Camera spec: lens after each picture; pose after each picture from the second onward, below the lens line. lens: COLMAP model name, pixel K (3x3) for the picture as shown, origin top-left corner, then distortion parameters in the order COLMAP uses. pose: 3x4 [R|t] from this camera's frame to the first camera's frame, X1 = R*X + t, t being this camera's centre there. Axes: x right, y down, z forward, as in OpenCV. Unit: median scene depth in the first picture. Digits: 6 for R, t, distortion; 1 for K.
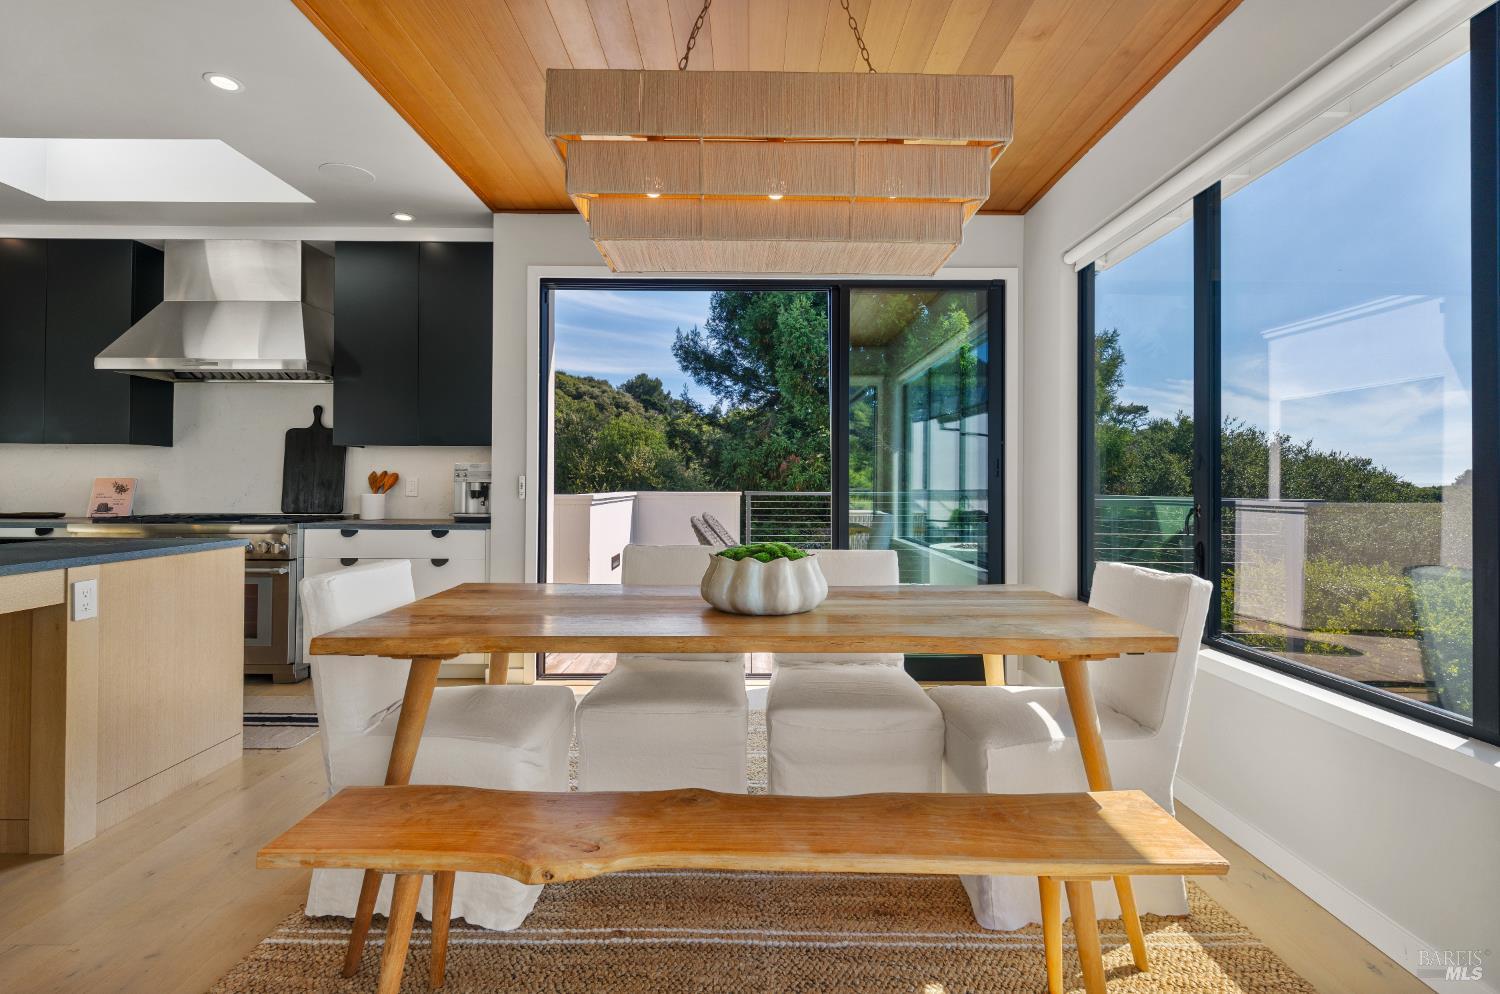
lens RADIAL K [[724.0, 0, 750.0], [0, 724.0, 497.0], [0, 0, 1]] dist [0.001702, -0.000220]
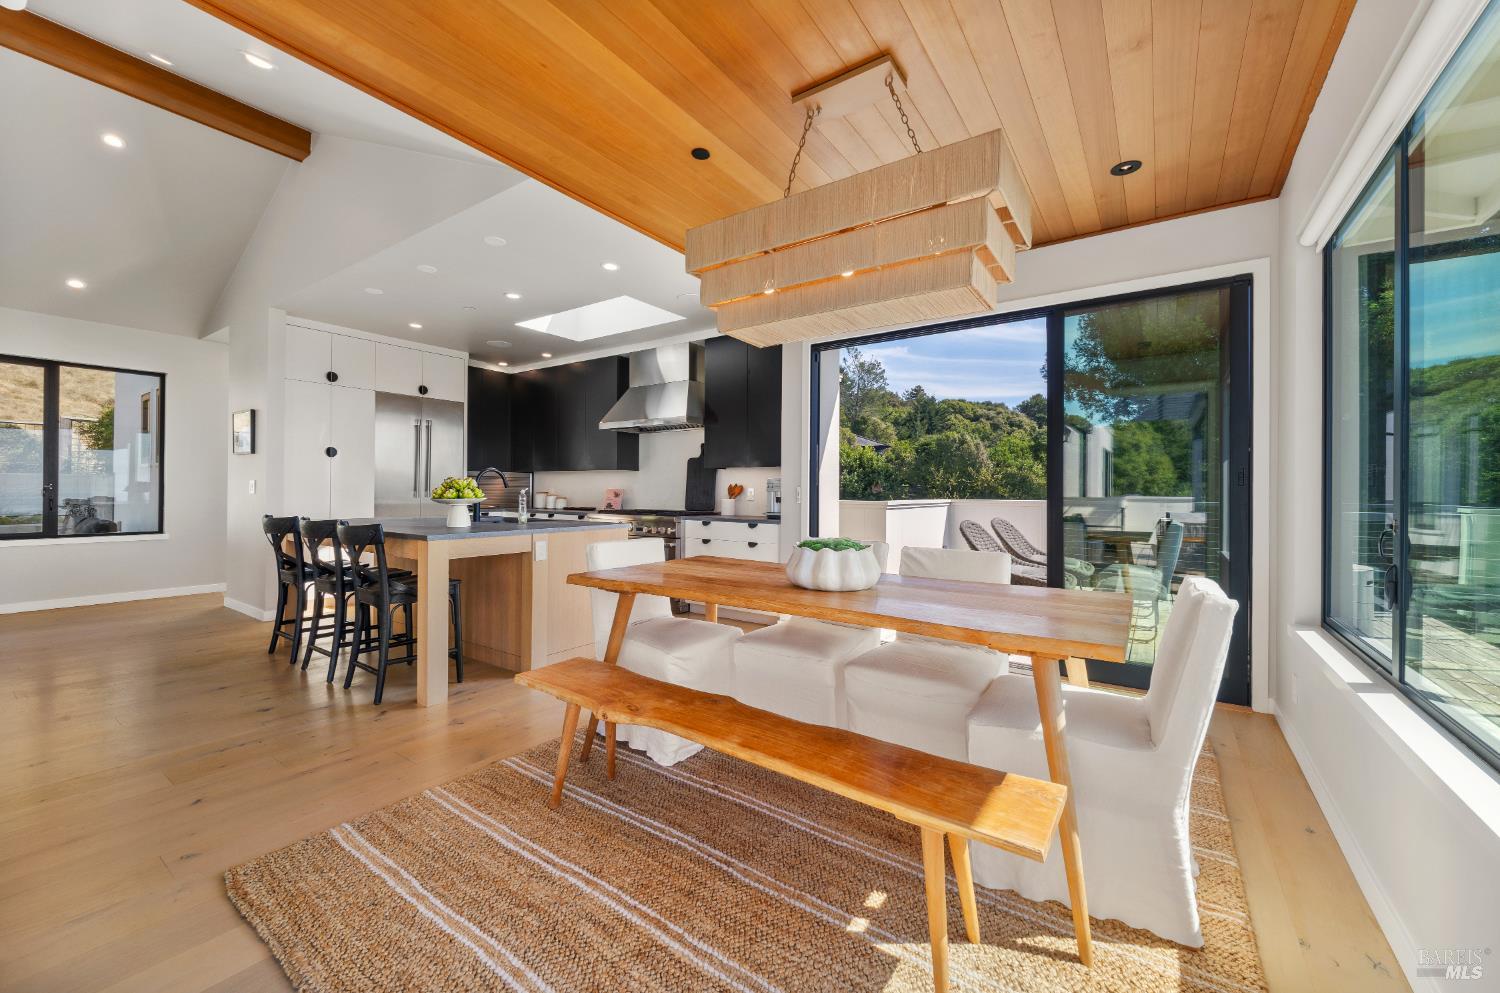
lens RADIAL K [[583.4, 0, 750.6], [0, 583.4, 508.4], [0, 0, 1]] dist [0.023072, -0.015080]
pose [[0.814864, 0.018430, -0.579359, 0.270213], [-0.013019, 0.999824, 0.013495, -0.001491], [0.579506, -0.003454, 0.814961, 0.017136]]
